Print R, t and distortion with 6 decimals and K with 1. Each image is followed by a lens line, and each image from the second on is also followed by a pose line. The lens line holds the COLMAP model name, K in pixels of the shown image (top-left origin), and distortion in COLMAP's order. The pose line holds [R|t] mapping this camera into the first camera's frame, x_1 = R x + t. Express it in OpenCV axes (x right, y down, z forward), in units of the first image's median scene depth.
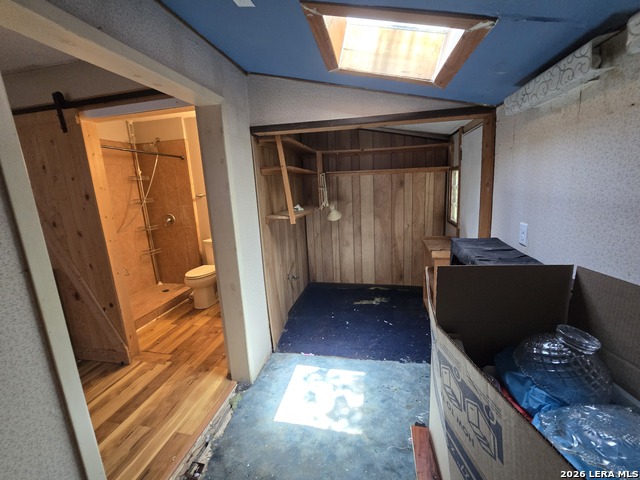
lens RADIAL K [[262.8, 0, 321.5], [0, 262.8, 232.0], [0, 0, 1]] dist [-0.003463, -0.000302]
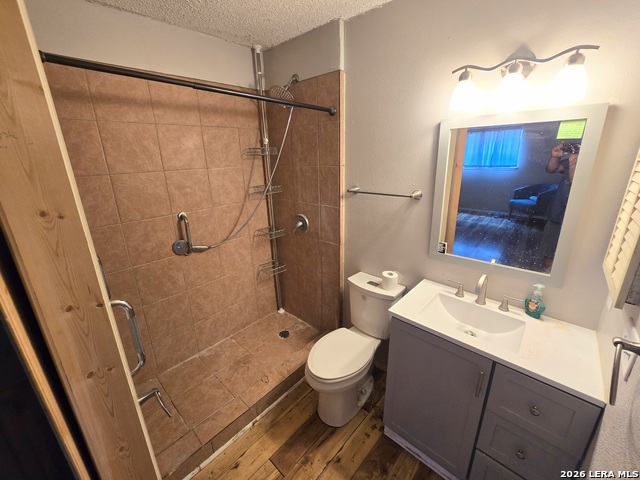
lens RADIAL K [[262.8, 0, 321.5], [0, 262.8, 232.0], [0, 0, 1]] dist [-0.003463, -0.000302]
pose [[0.866920, 0.171386, -0.468057, -0.266855], [-0.112912, 0.982142, 0.150494, -0.127445], [0.485491, -0.077617, 0.870790, 0.522320]]
